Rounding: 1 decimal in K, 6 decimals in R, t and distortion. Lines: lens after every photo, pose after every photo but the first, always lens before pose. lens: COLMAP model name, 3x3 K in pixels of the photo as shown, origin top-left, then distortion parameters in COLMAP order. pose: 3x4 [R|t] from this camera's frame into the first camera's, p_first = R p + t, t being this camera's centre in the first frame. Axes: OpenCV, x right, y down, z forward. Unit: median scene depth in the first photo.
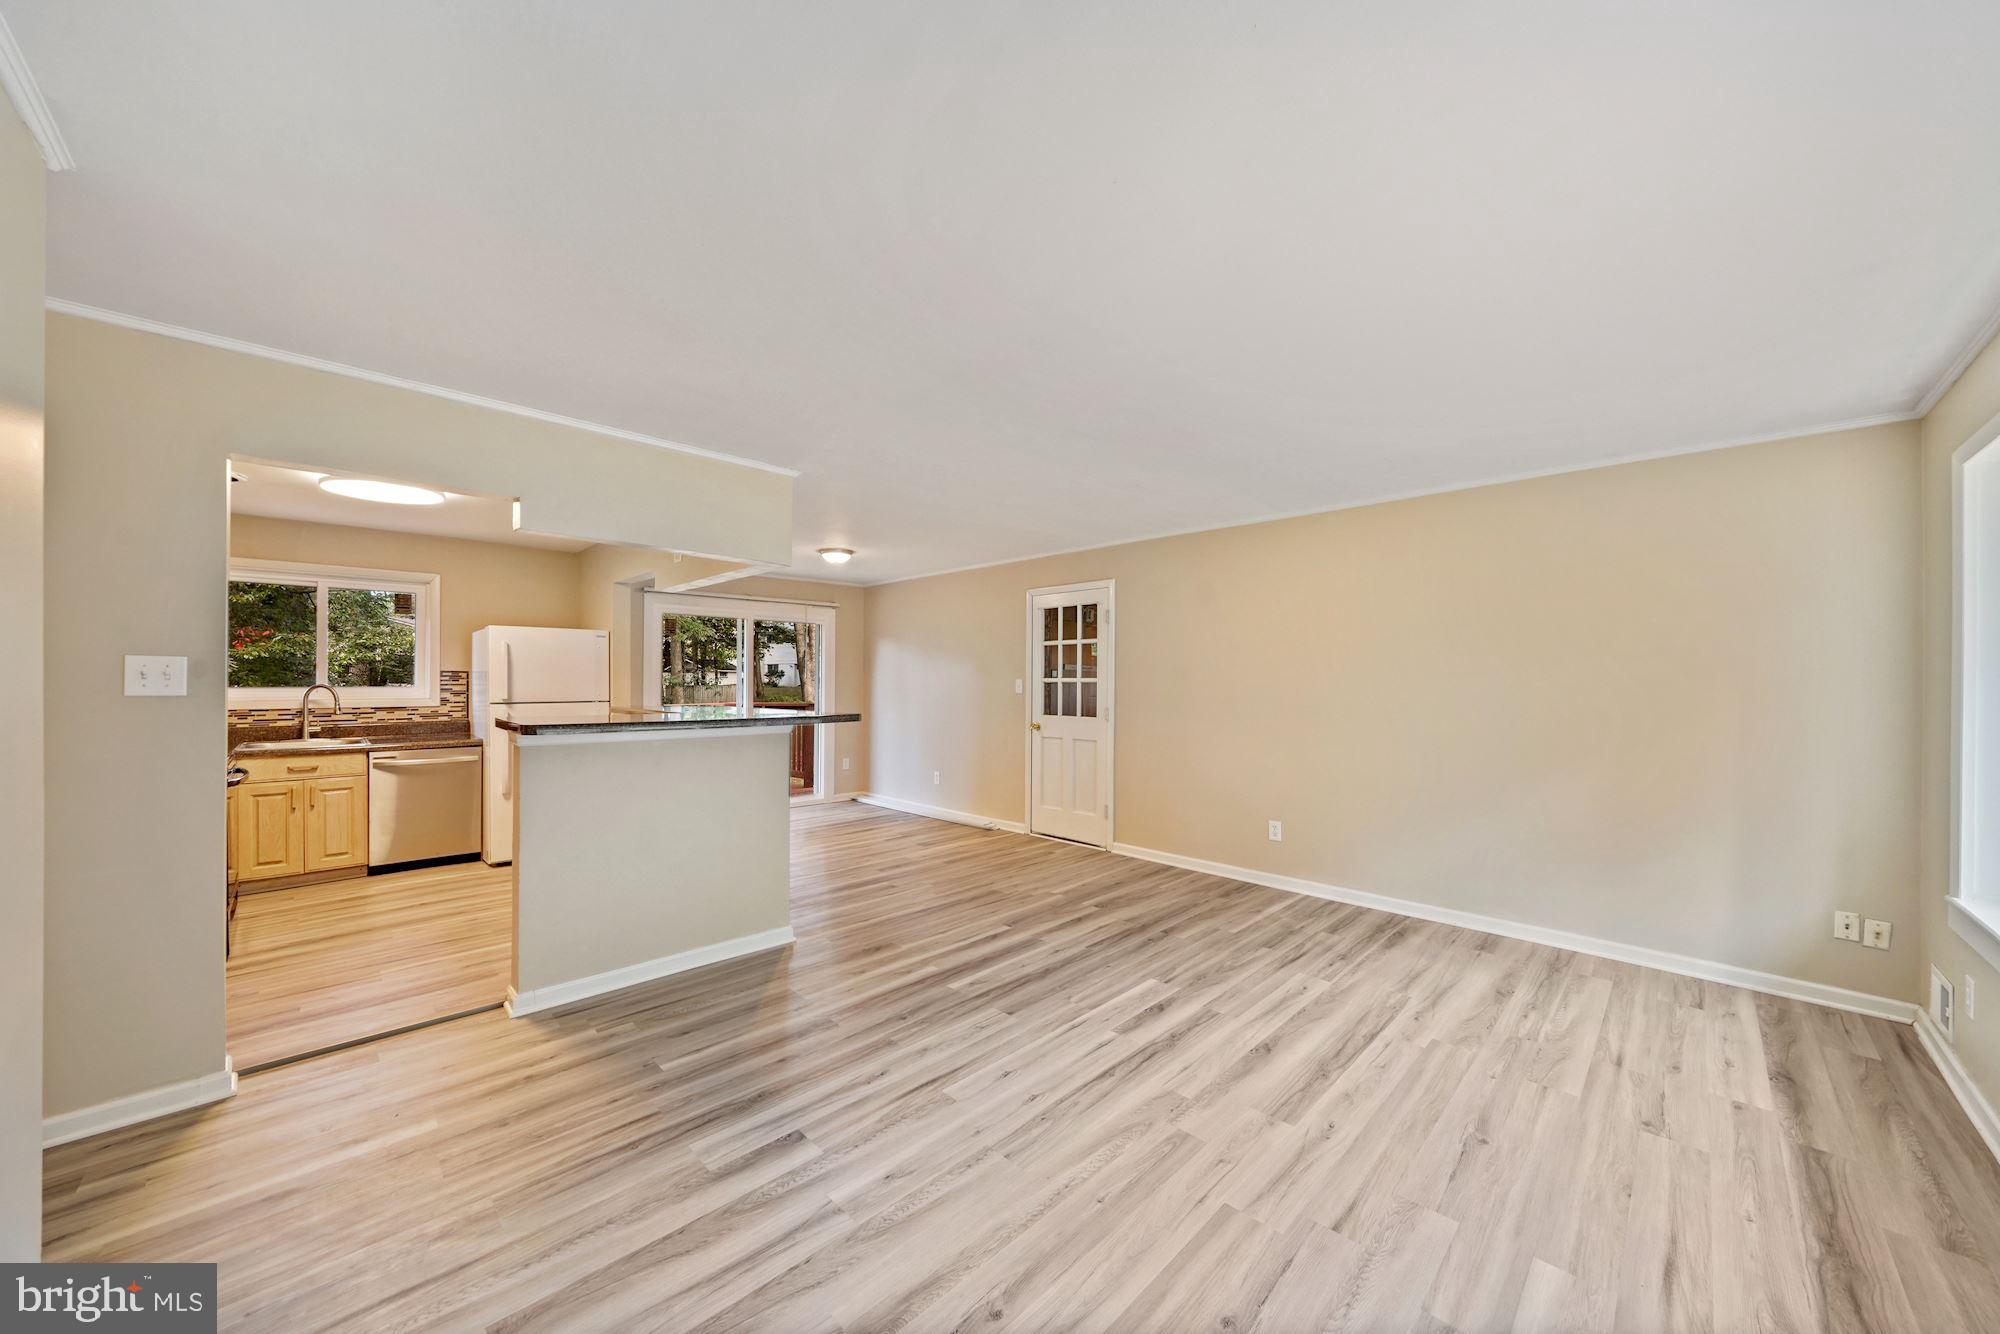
lens RADIAL K [[711.7, 0, 1000.7], [0, 711.7, 686.0], [0, 0, 1]] dist [-0.012890, 0.001320]
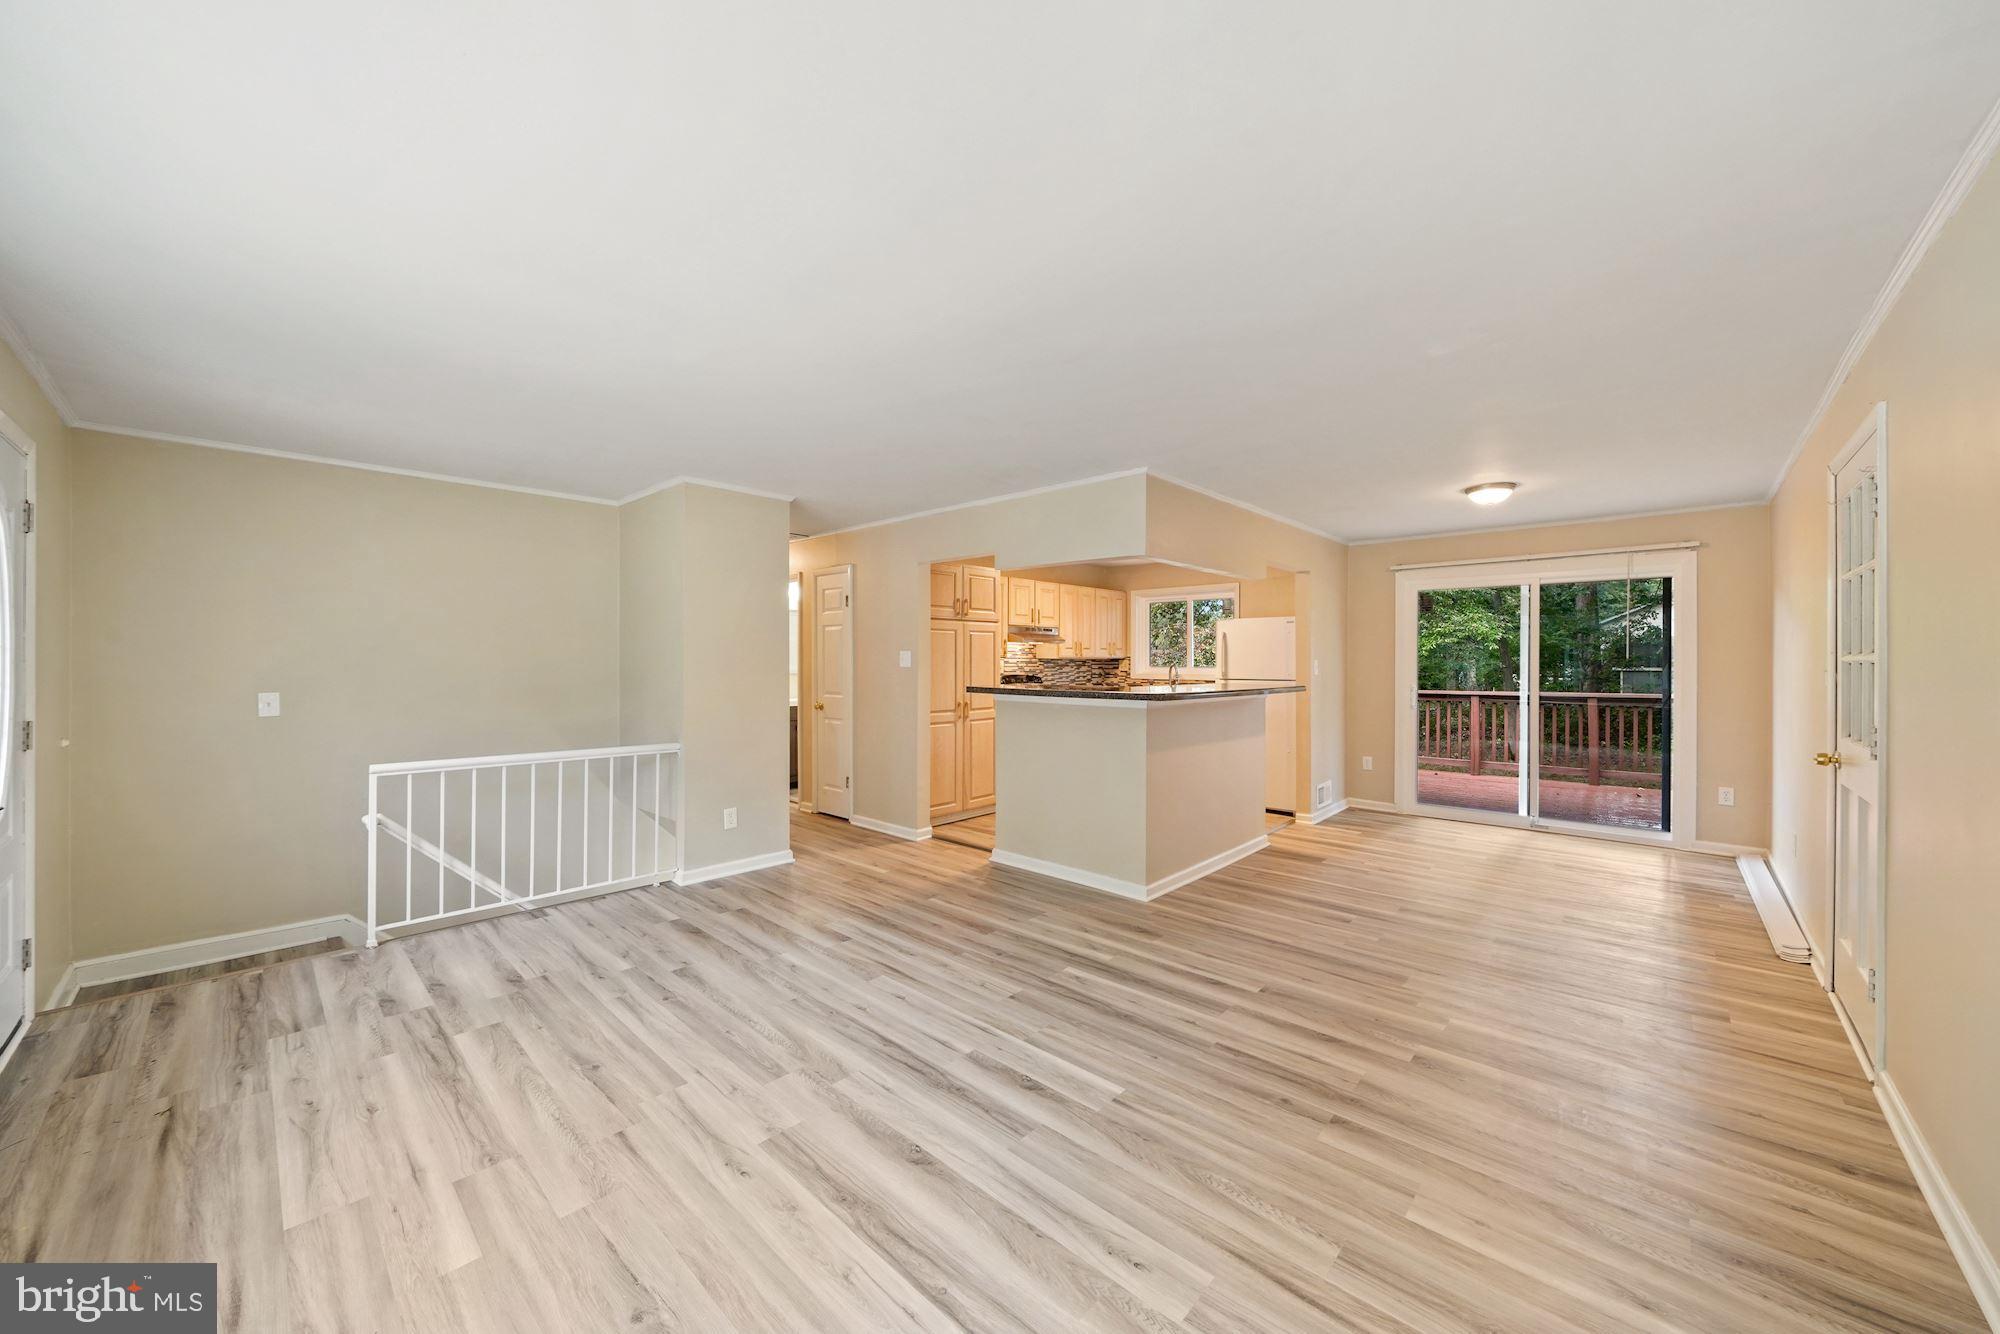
lens RADIAL K [[711.7, 0, 1010.3], [0, 711.7, 642.5], [0, 0, 1]] dist [-0.012890, 0.001320]
pose [[0.047080, -0.028540, -0.998483, 0.696230], [-0.009104, 0.999538, -0.028999, -0.000517], [0.998850, 0.010456, 0.046798, 0.654311]]
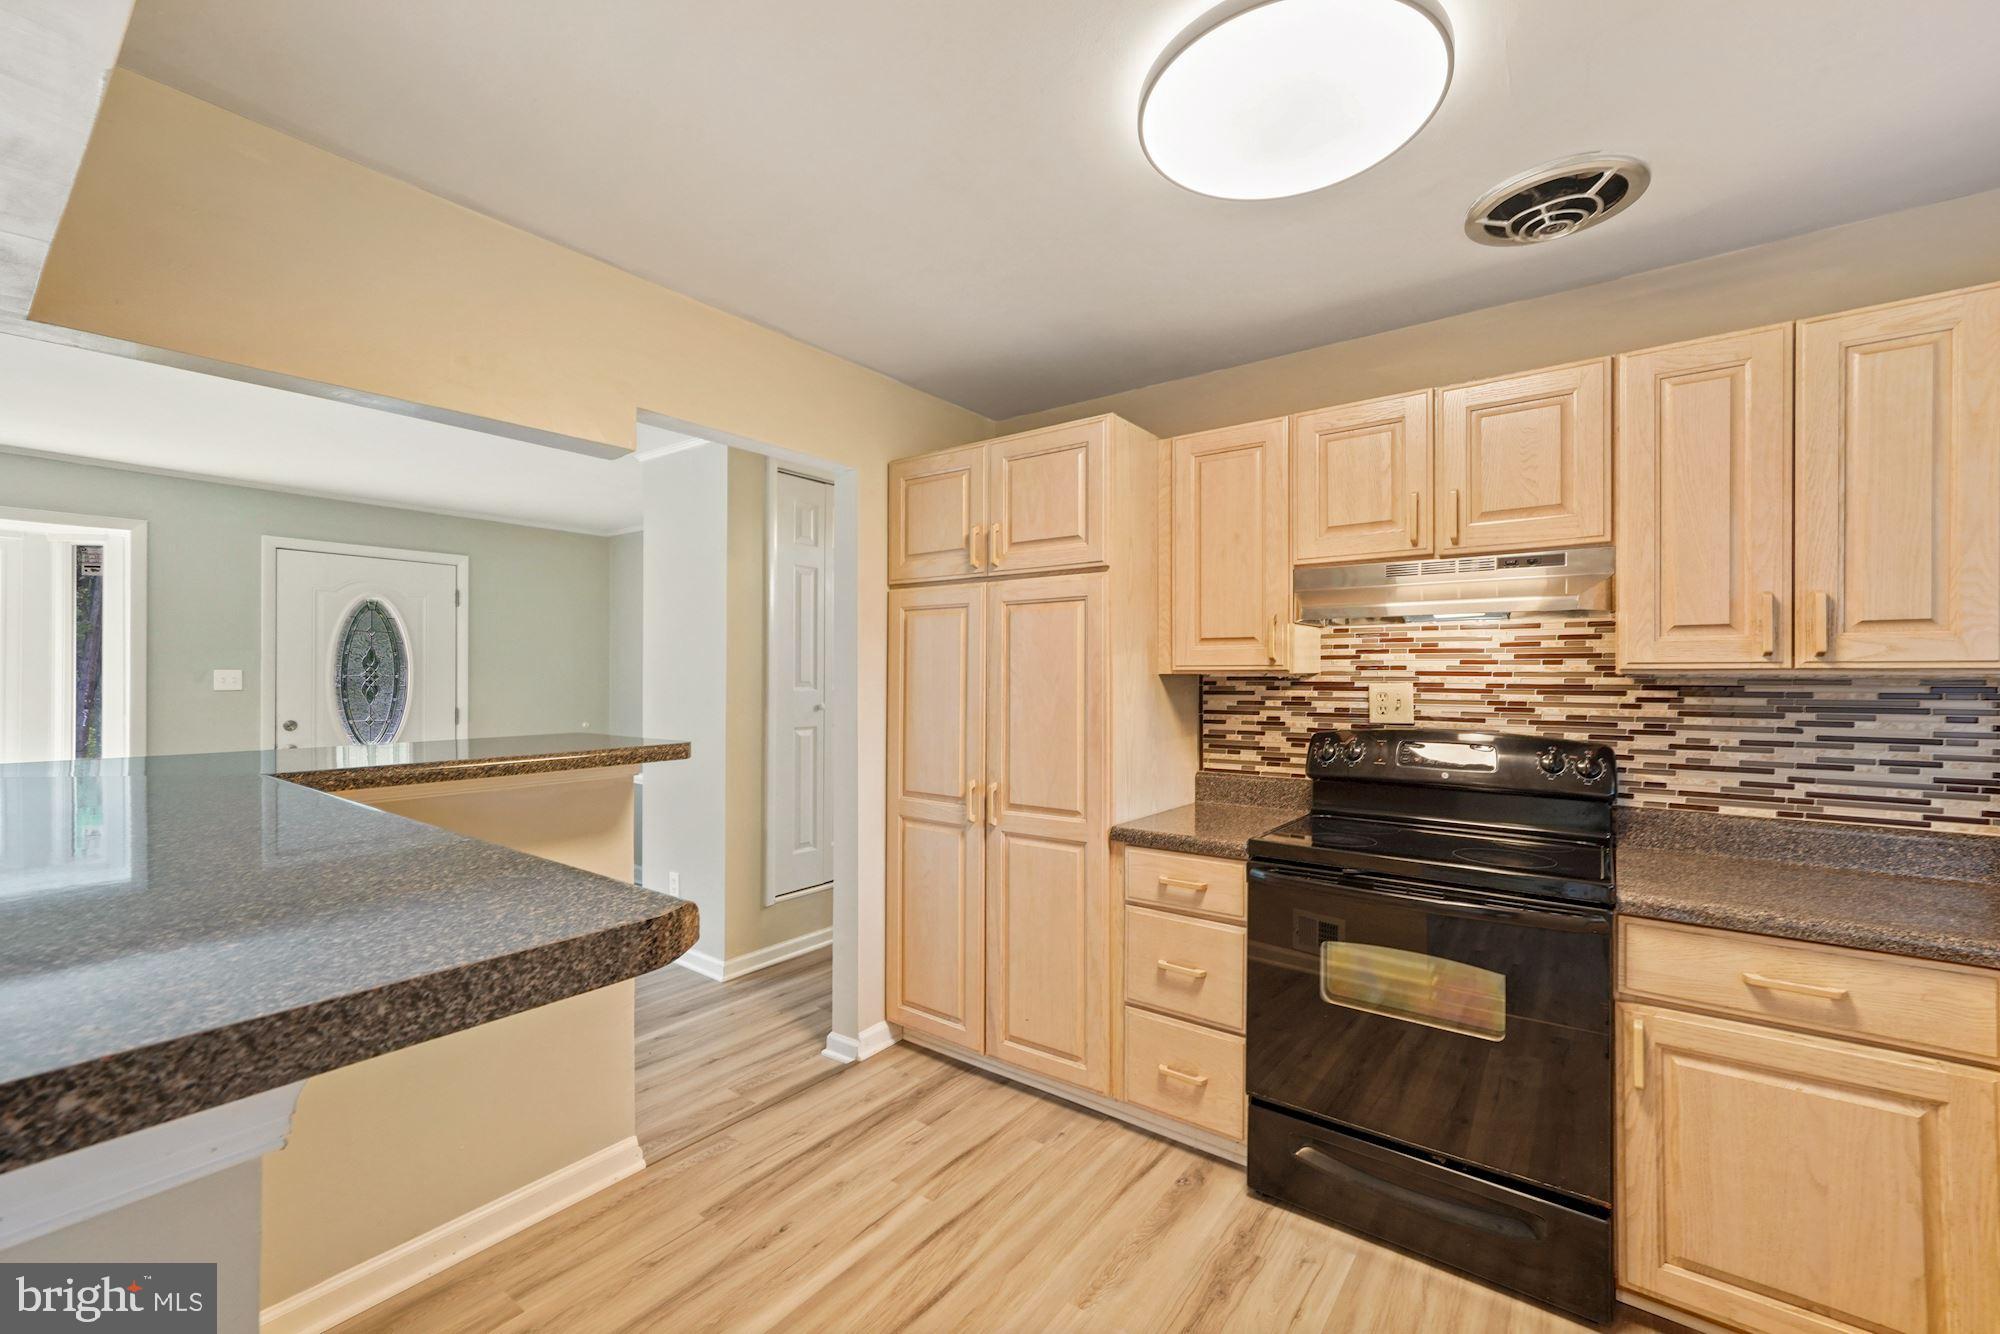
lens RADIAL K [[793.7, 0, 1048.8], [0, 793.7, 672.6], [0, 0, 1]] dist [0.002587, -0.000630]
pose [[-0.985836, -0.009049, -0.167465, -0.663418], [-0.009657, 0.999949, 0.002815, -0.013049], [0.167431, 0.004392, -0.985874, 1.261609]]
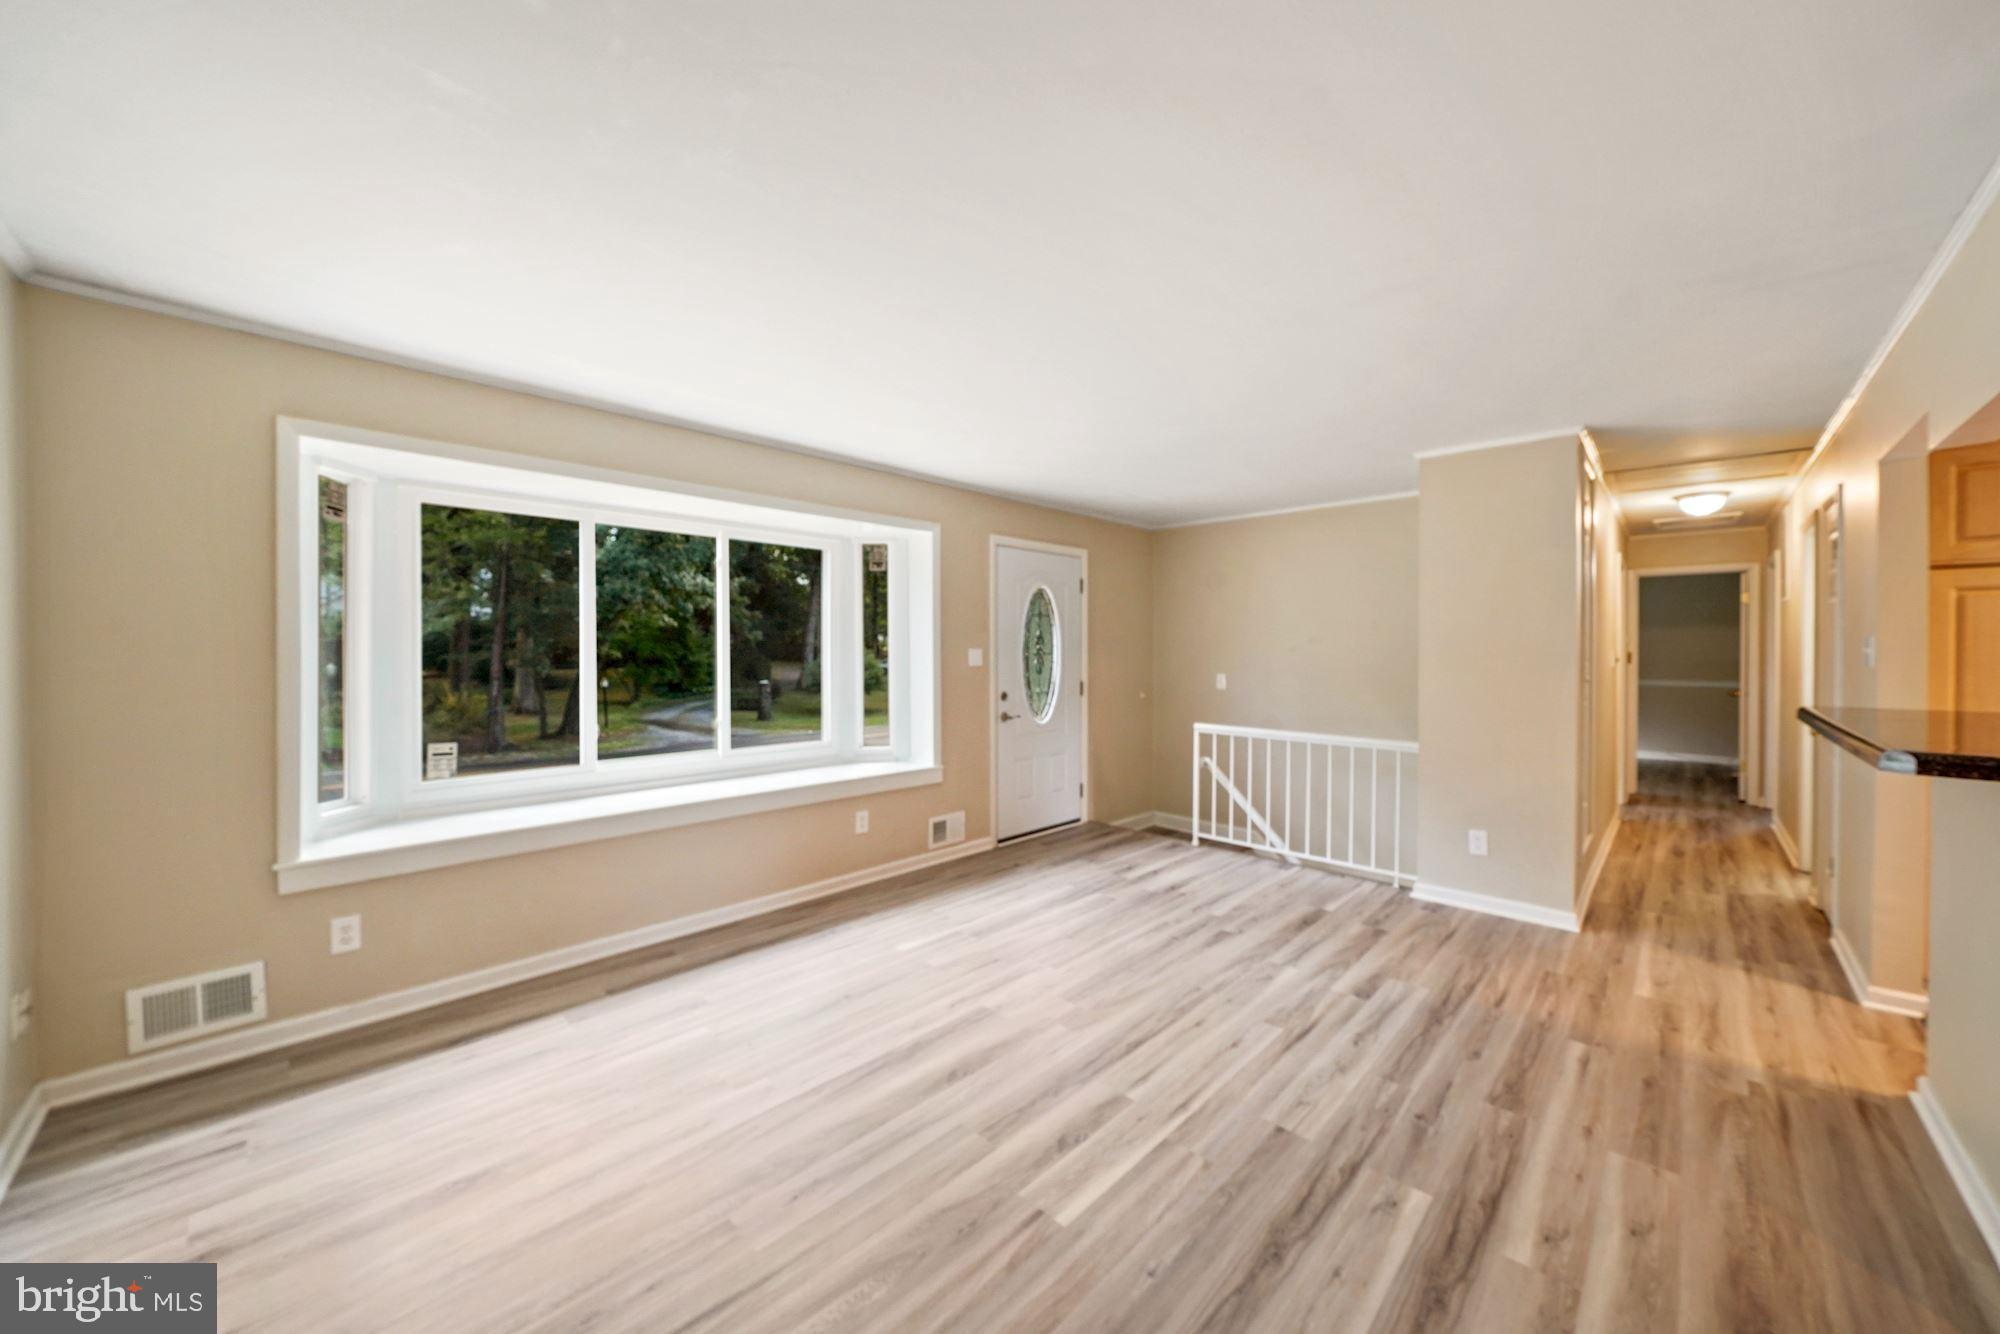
lens RADIAL K [[711.7, 0, 1024.7], [0, 711.7, 661.2], [0, 0, 1]] dist [-0.012890, 0.001320]
pose [[-0.998859, -0.003991, -0.047583, 0.206203], [-0.004961, 0.999782, 0.020294, -0.007245], [0.047492, 0.020507, -0.998661, 1.154242]]
